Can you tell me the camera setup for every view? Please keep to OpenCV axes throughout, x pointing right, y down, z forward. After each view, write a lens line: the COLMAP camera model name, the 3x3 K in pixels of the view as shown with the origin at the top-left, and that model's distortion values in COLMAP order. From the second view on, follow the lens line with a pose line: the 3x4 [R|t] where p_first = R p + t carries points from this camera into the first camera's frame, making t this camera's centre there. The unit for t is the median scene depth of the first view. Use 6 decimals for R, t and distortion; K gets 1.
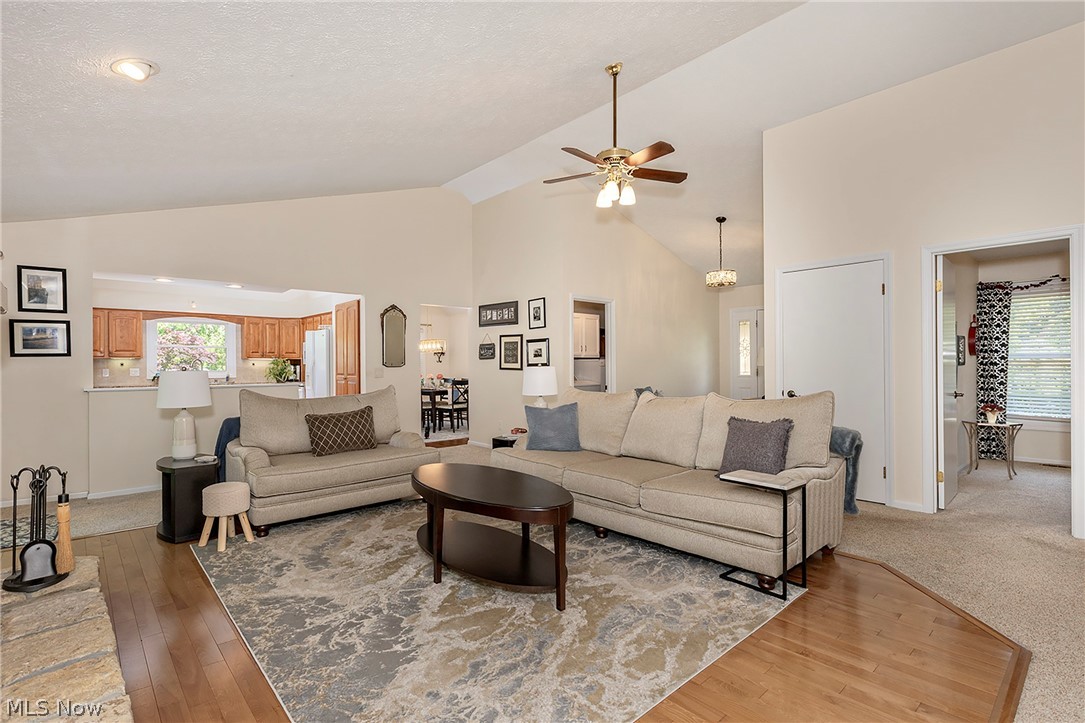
lens RADIAL K [[520.8, 0, 543.0], [0, 520.8, 357.6], [0, 0, 1]] dist [-0.003989, 0.000037]
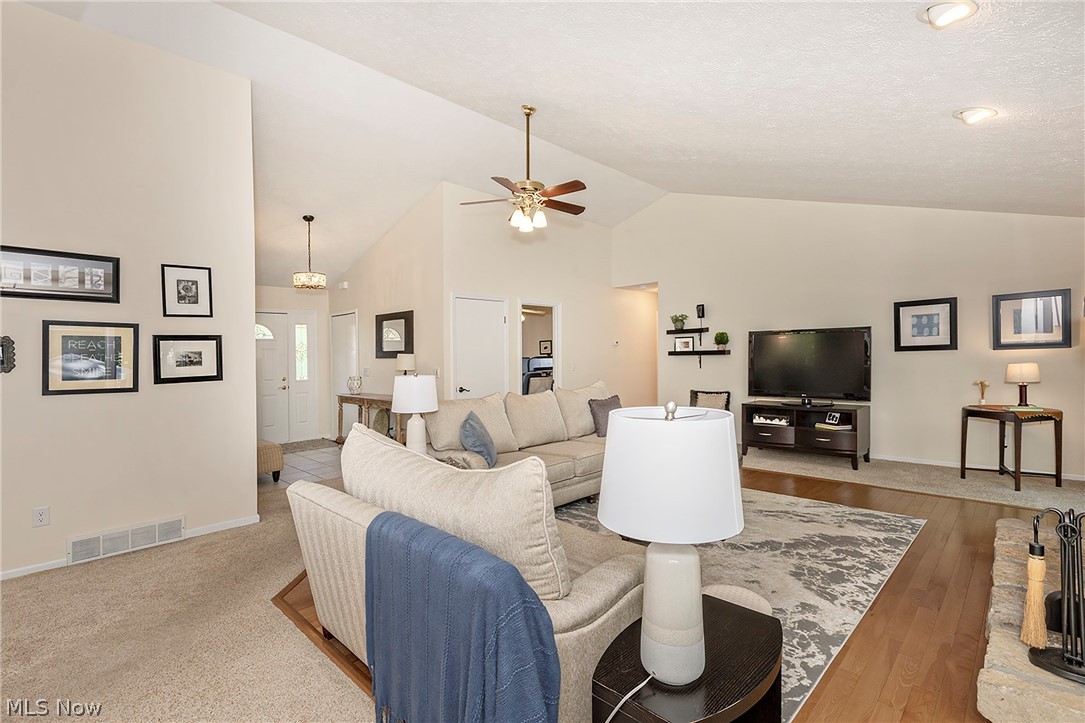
lens RADIAL K [[498.3, 0, 544.6], [0, 498.3, 358.8], [0, 0, 1]] dist [-0.000672, 0.000110]
pose [[-0.059914, -0.002277, 0.998201, -1.228893], [0.012869, 0.999913, 0.003053, -0.011261], [-0.998121, 0.013029, -0.059879, 1.340526]]
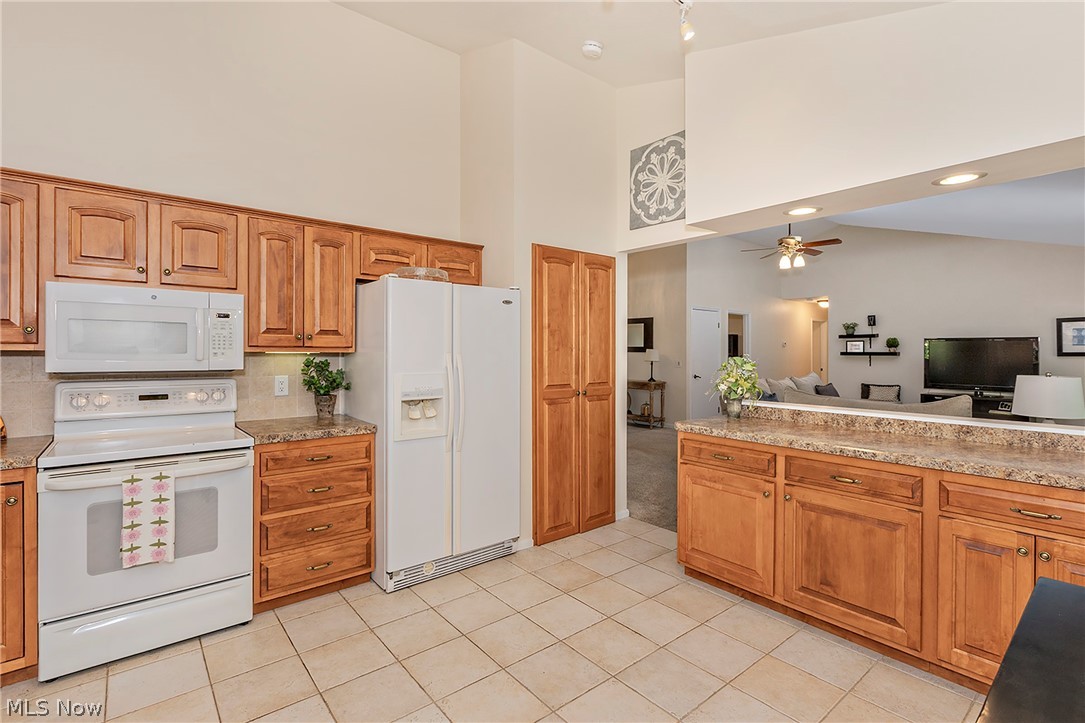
lens RADIAL K [[498.3, 0, 530.4], [0, 498.3, 341.4], [0, 0, 1]] dist [-0.000672, 0.000110]
pose [[0.067316, 0.025859, 0.997397, -1.905409], [-0.011423, 0.999619, -0.025146, -0.000690], [-0.997666, -0.009700, 0.067586, 2.160539]]
